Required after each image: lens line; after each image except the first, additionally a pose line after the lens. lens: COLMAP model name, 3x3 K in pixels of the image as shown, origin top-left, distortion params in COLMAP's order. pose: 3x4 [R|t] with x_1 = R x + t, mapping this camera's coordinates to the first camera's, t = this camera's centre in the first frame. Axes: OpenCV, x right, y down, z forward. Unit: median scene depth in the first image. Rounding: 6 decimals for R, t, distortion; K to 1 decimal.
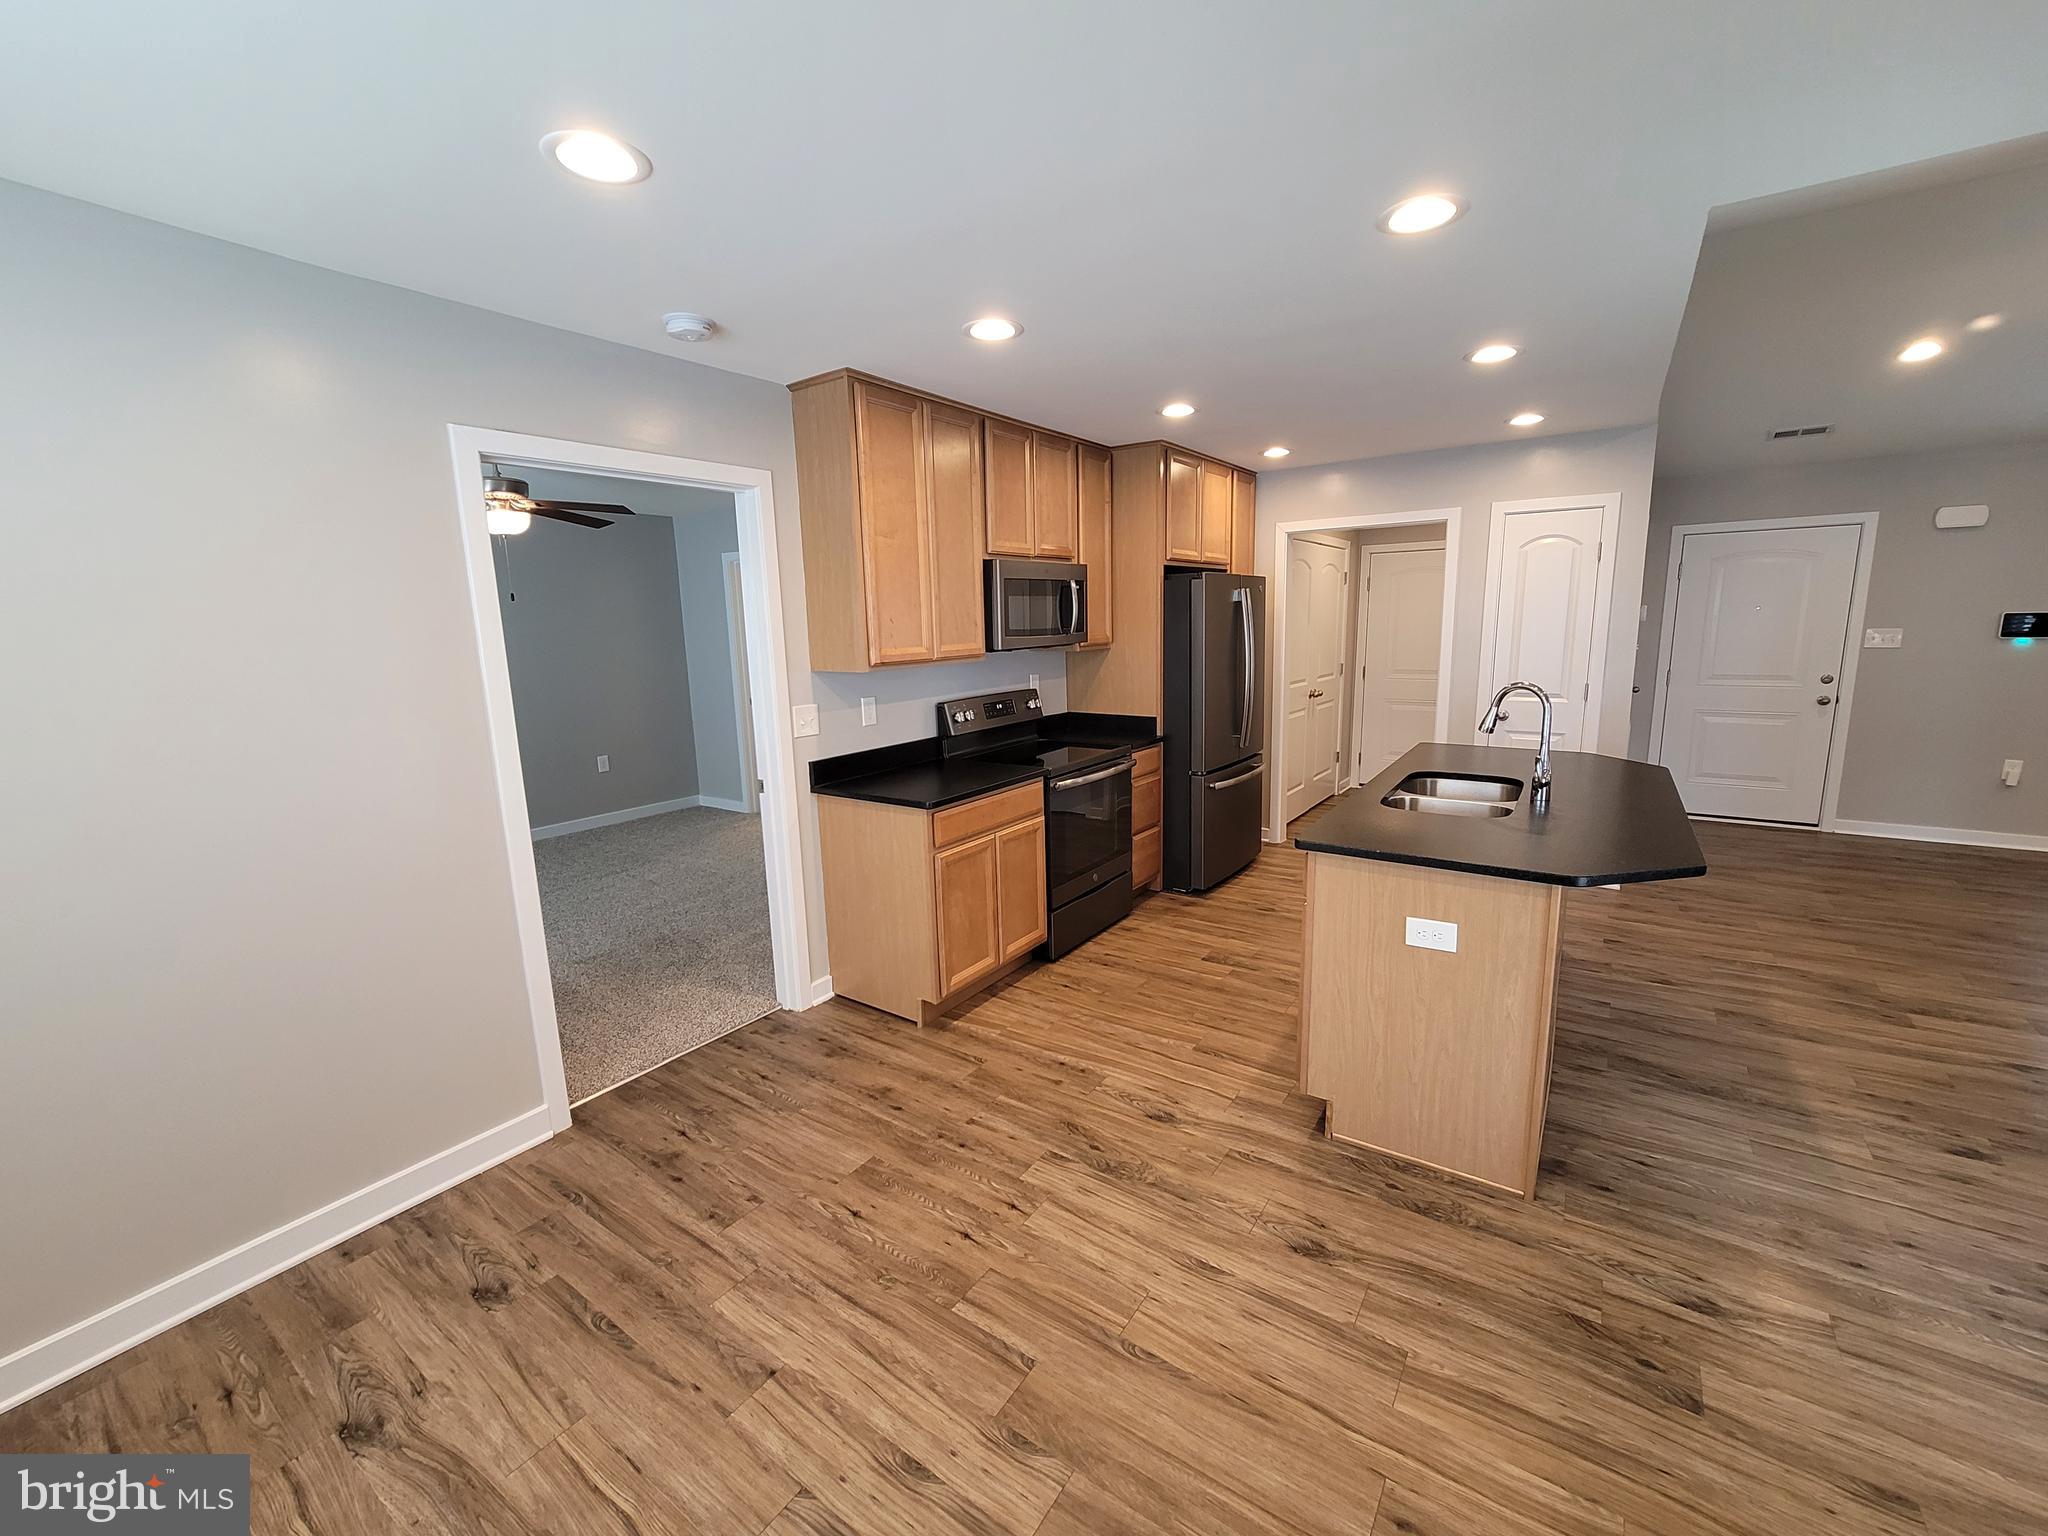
lens RADIAL K [[831.4, 0, 1027.3], [0, 831.4, 767.4], [0, 0, 1]] dist [-0.003602, 0.000367]
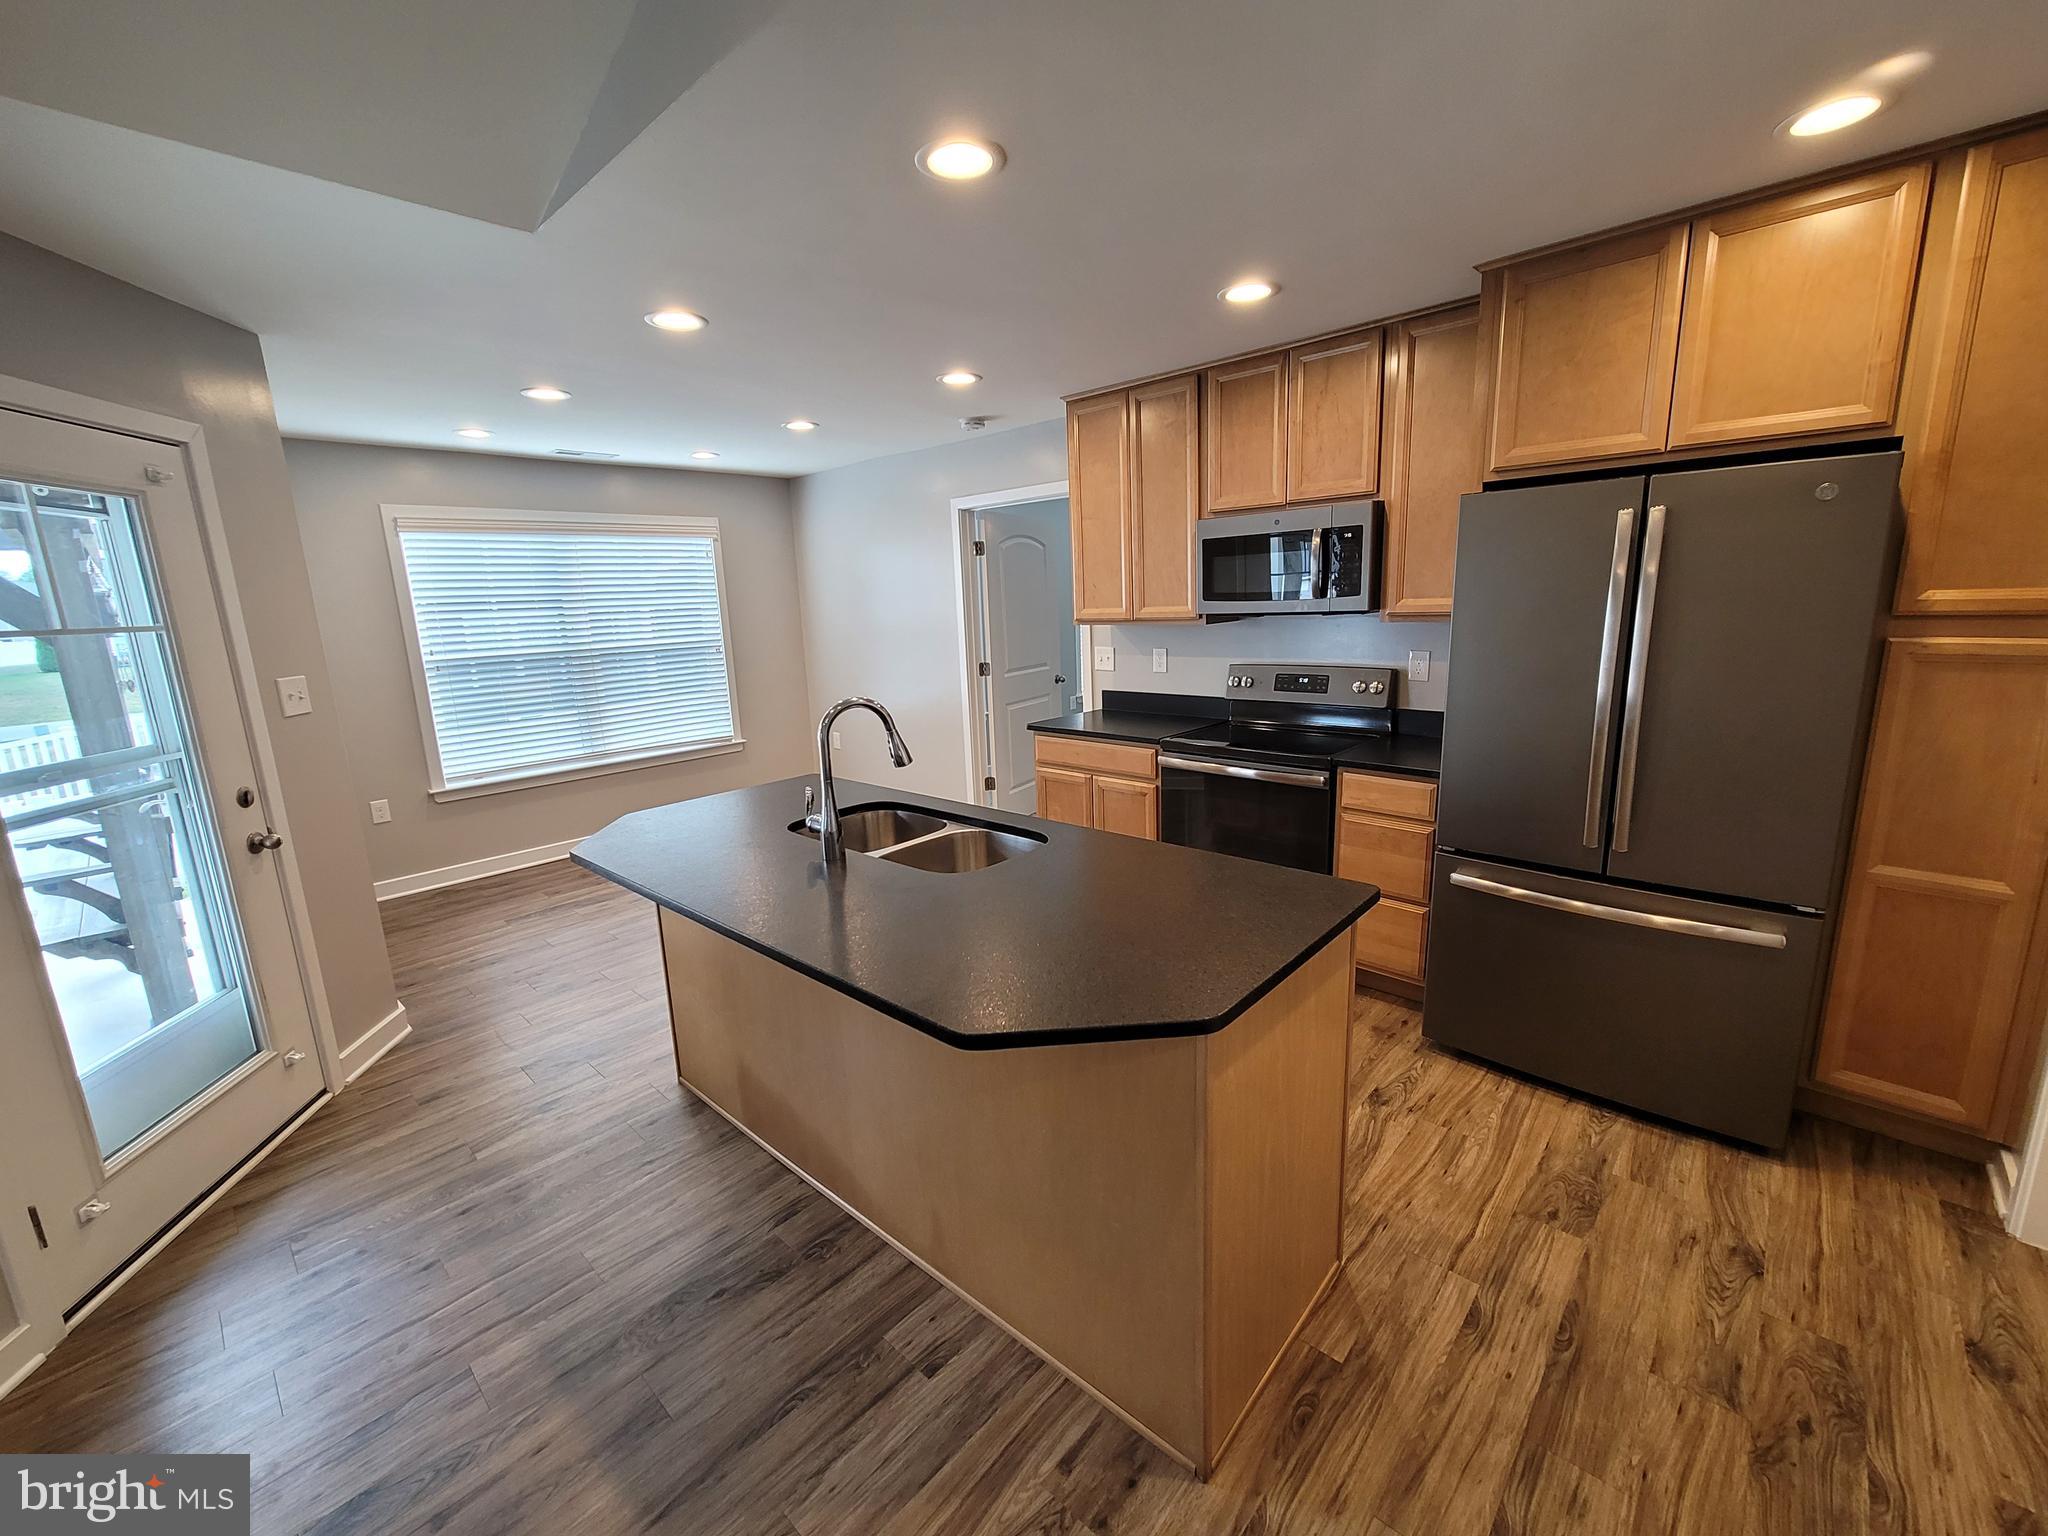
lens RADIAL K [[831.4, 0, 1027.3], [0, 831.4, 767.4], [0, 0, 1]] dist [-0.003602, 0.000367]
pose [[-0.136894, 0.232265, -0.962971, 0.747322], [-0.134079, 0.958832, 0.250327, -0.143167], [0.981470, 0.163382, -0.100117, 0.715458]]
